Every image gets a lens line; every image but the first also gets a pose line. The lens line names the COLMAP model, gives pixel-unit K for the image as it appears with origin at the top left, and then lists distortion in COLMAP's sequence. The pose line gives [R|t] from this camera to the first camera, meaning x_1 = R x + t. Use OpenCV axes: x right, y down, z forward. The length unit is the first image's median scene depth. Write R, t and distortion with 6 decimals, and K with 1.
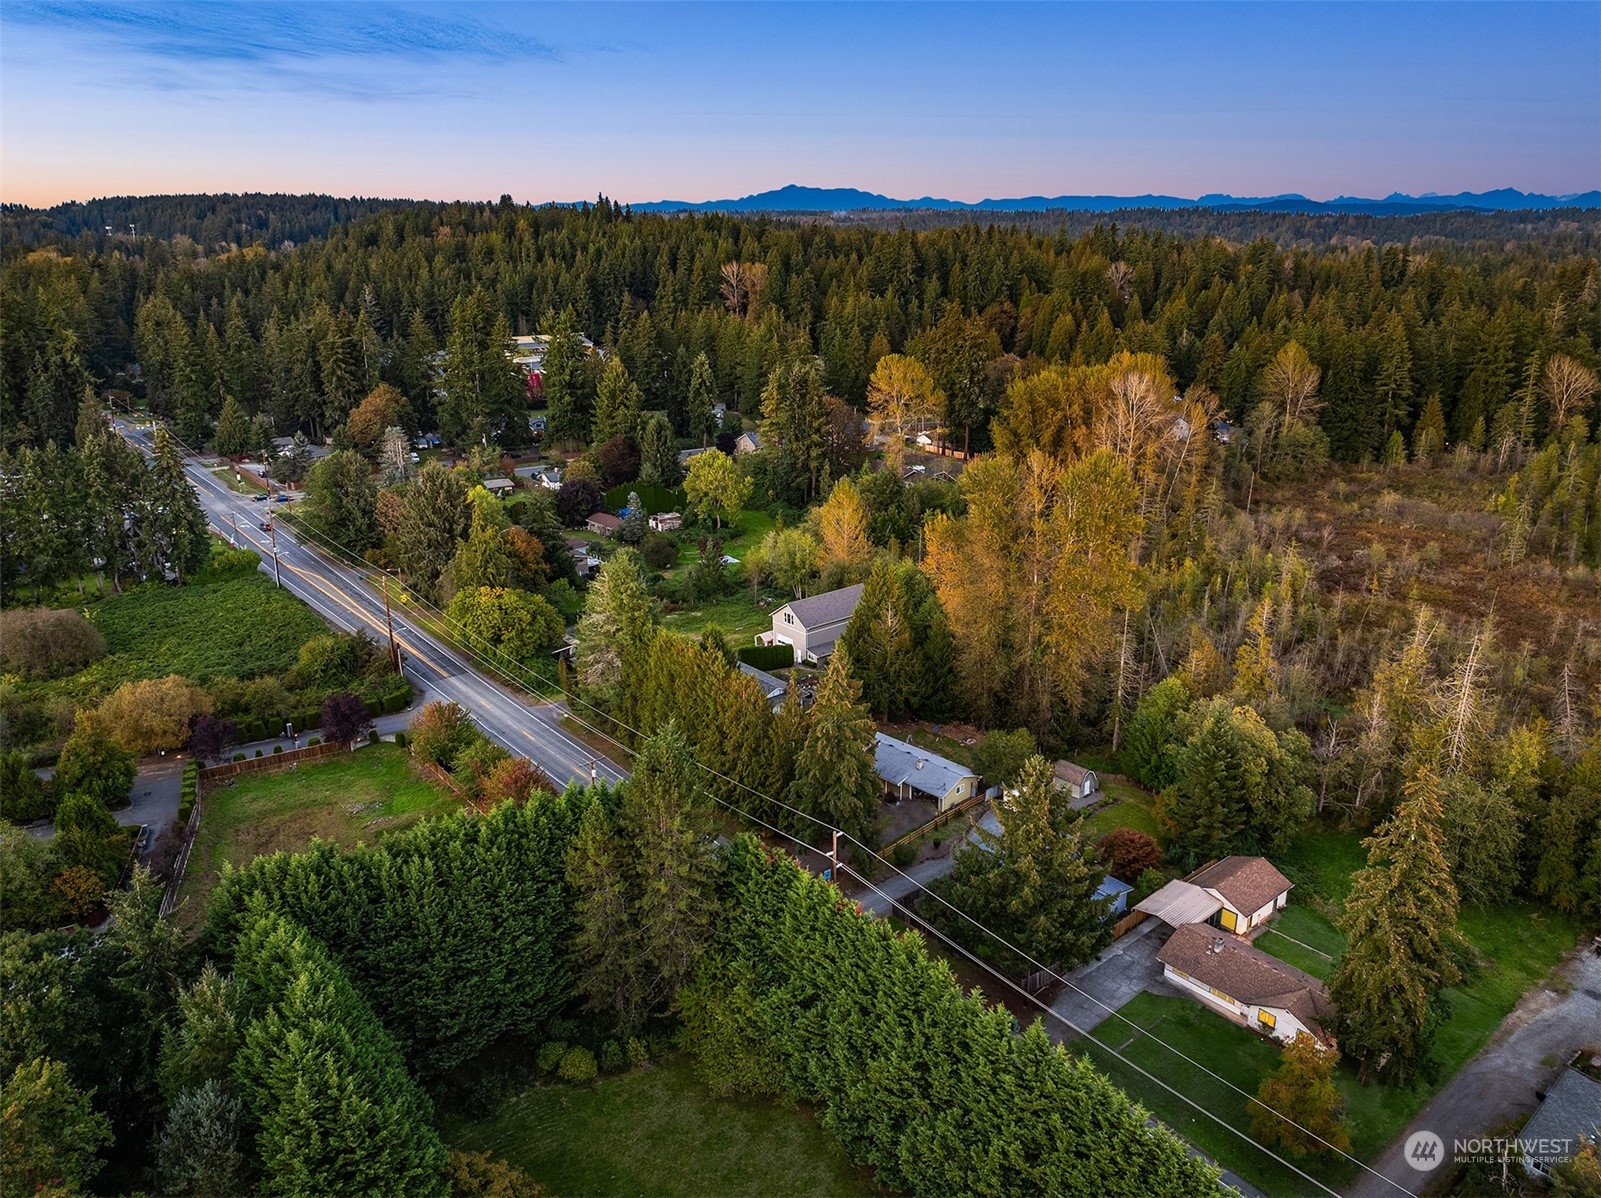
lens RADIAL K [[1131.3, 0, 800.5], [0, 1131.3, 599.0], [0, 0, 1]] dist [-0.044546, 0.004735]
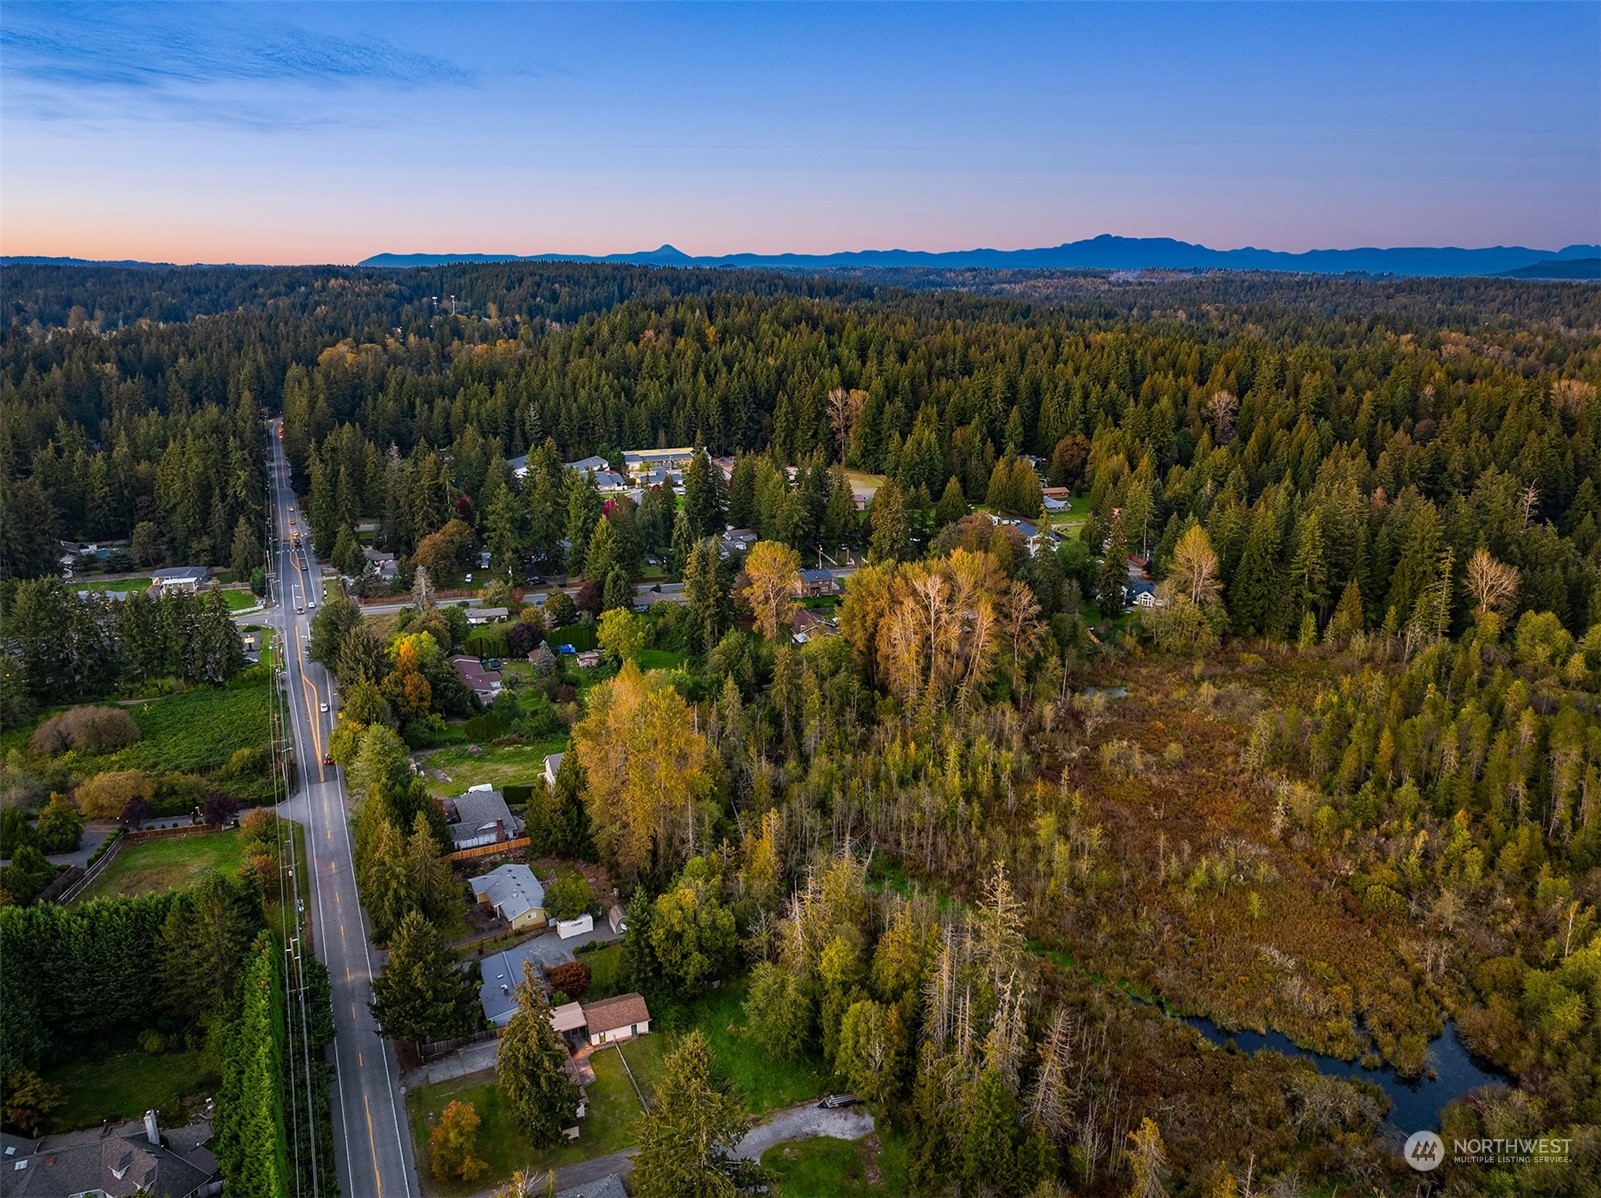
lens RADIAL K [[1131.3, 0, 800.5], [0, 1131.3, 599.0], [0, 0, 1]] dist [-0.044546, 0.004735]
pose [[0.962683, 0.073596, -0.260433, 0.519128], [-0.082542, 0.996309, -0.023567, -0.148129], [0.257738, 0.044184, 0.965204, -0.213029]]
